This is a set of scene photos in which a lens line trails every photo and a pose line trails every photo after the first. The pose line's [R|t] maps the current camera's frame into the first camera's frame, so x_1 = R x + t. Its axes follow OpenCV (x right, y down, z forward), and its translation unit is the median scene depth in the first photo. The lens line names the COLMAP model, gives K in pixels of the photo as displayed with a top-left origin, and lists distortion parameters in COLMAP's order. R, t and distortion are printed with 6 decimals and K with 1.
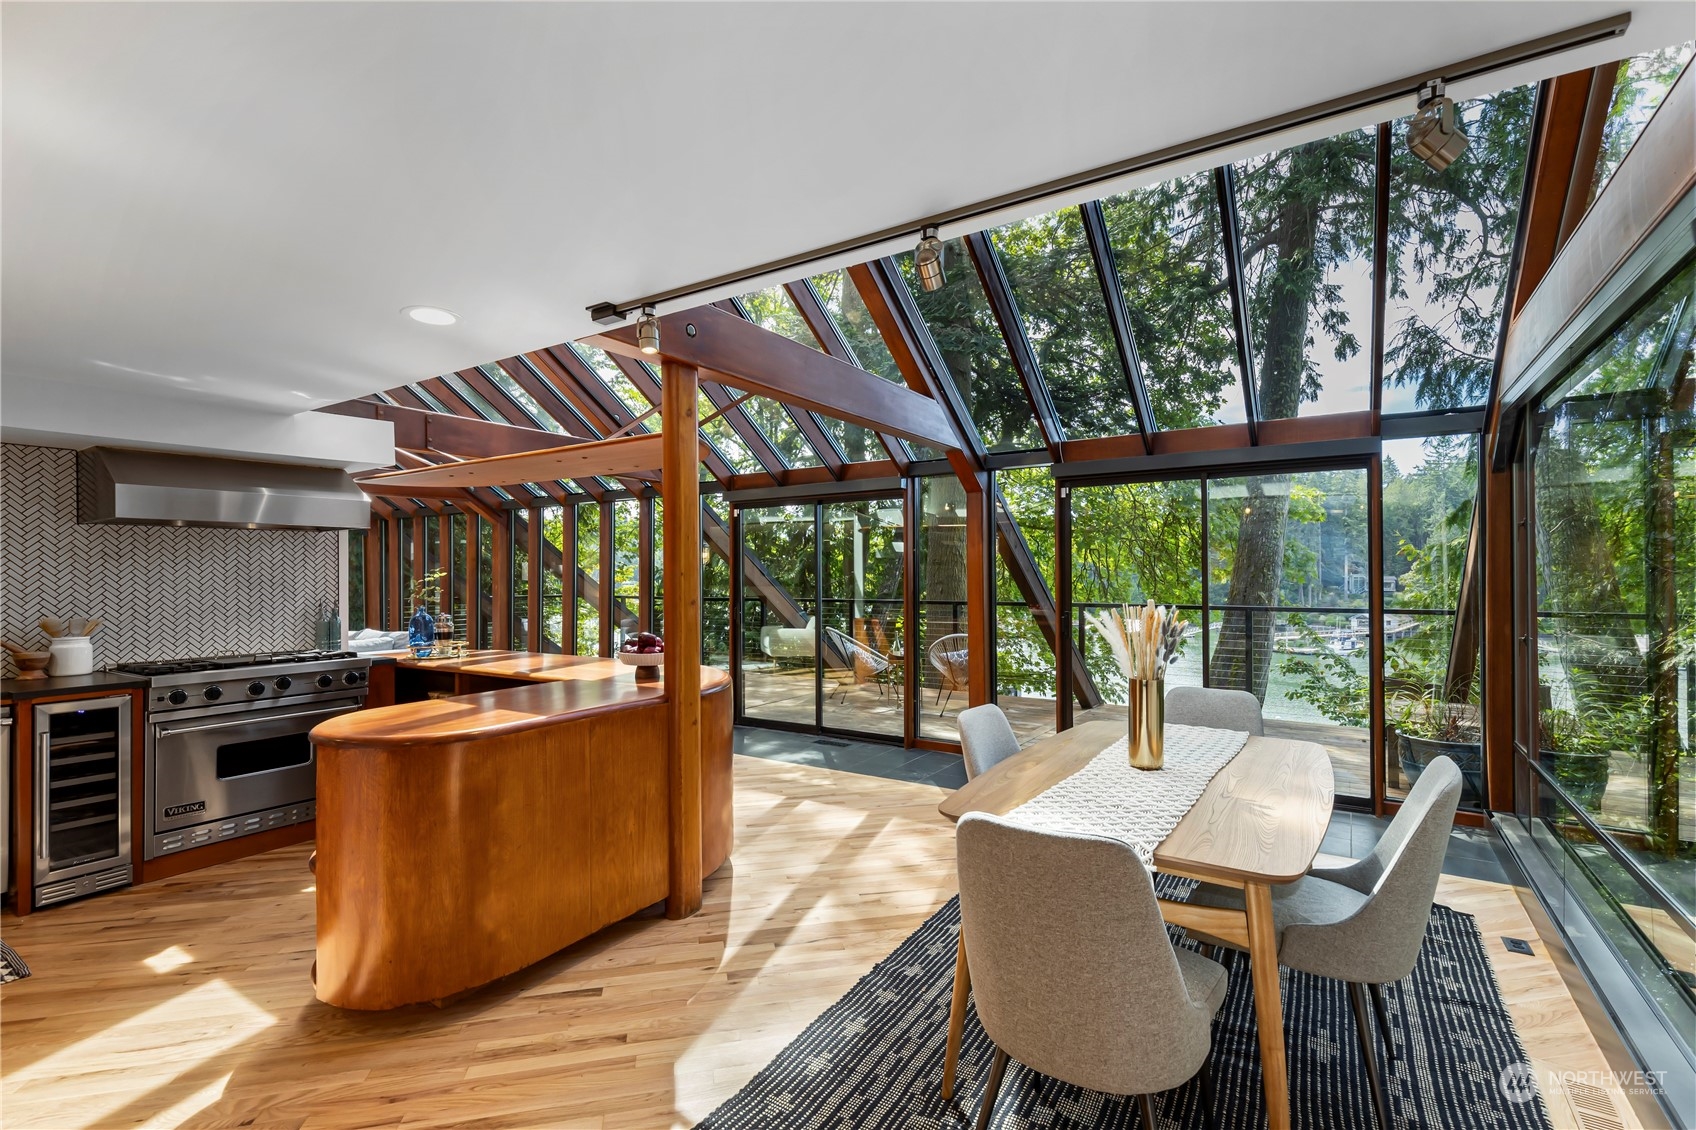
lens RADIAL K [[764.6, 0, 854.8], [0, 764.6, 570.2], [0, 0, 1]] dist [0.004909, 0.000449]
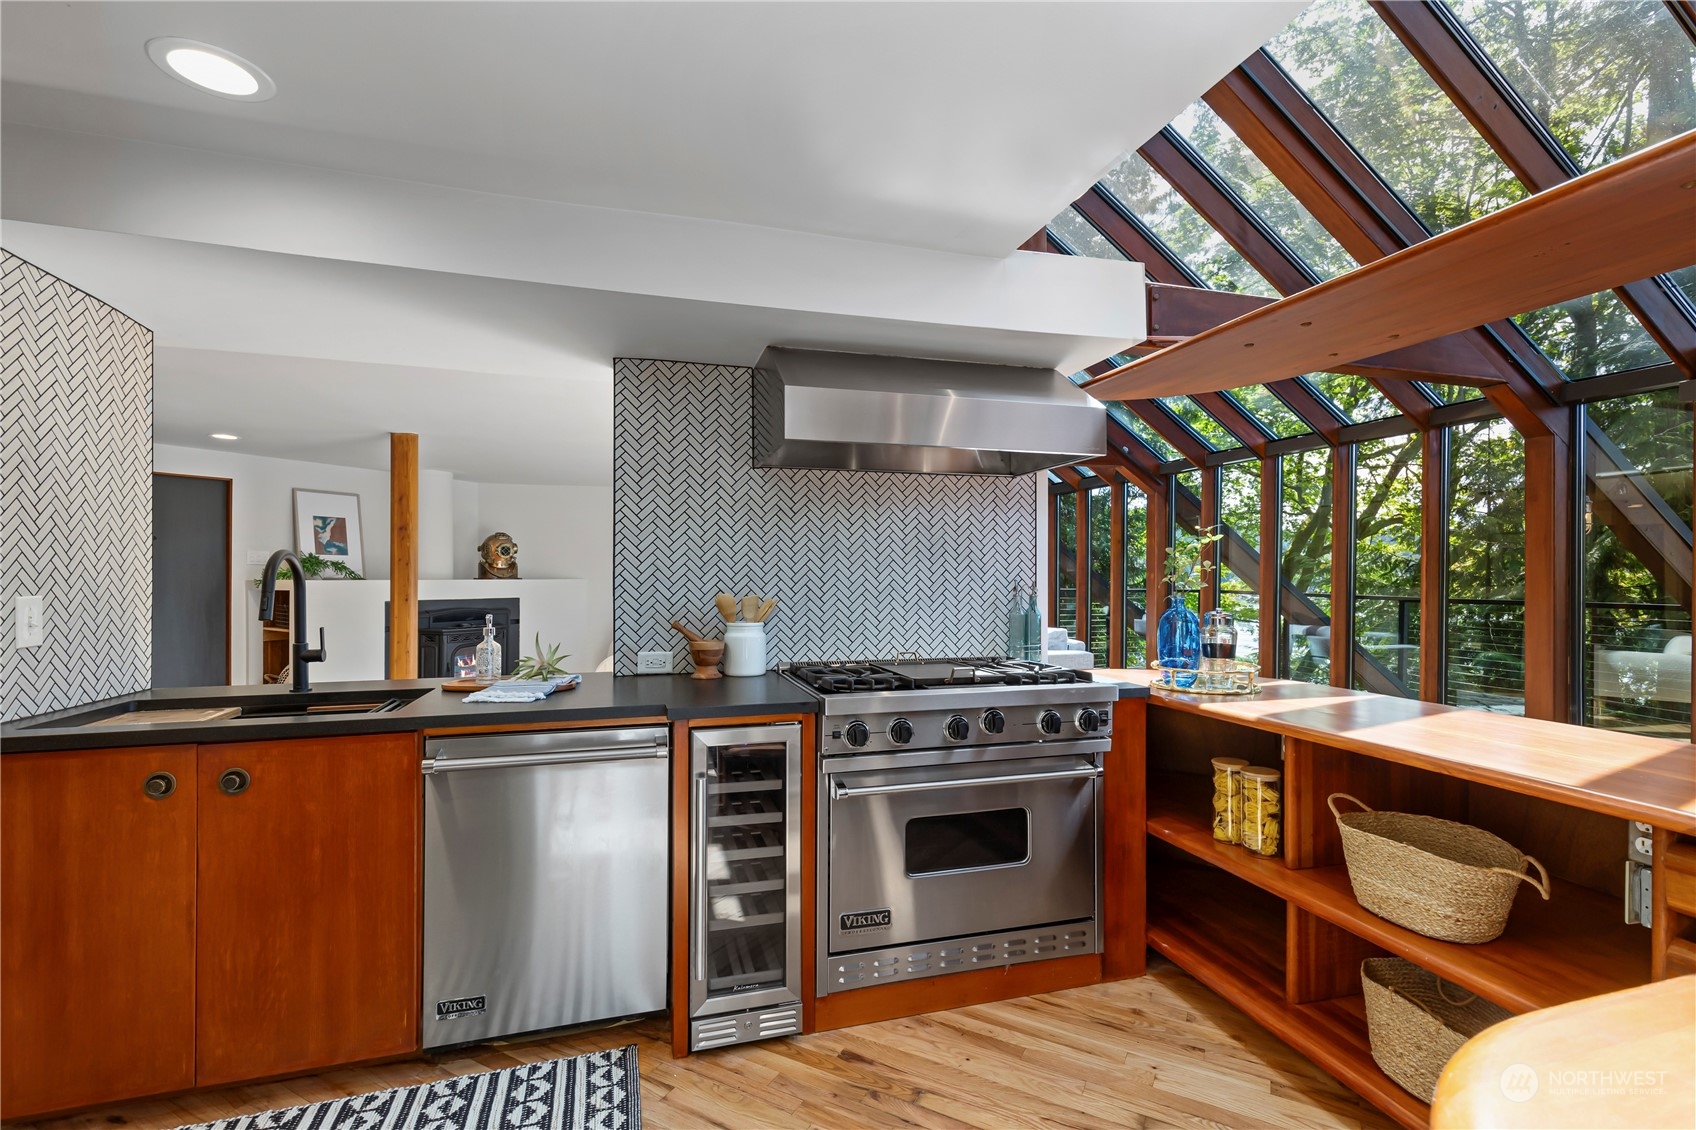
lens RADIAL K [[764.6, 0, 845.3], [0, 764.6, 568.6], [0, 0, 1]] dist [0.004909, 0.000449]
pose [[0.752447, 0.006008, -0.658625, -0.477560], [-0.003508, 0.999981, 0.005114, 0.032357], [0.658643, -0.001538, 0.752454, 0.524207]]
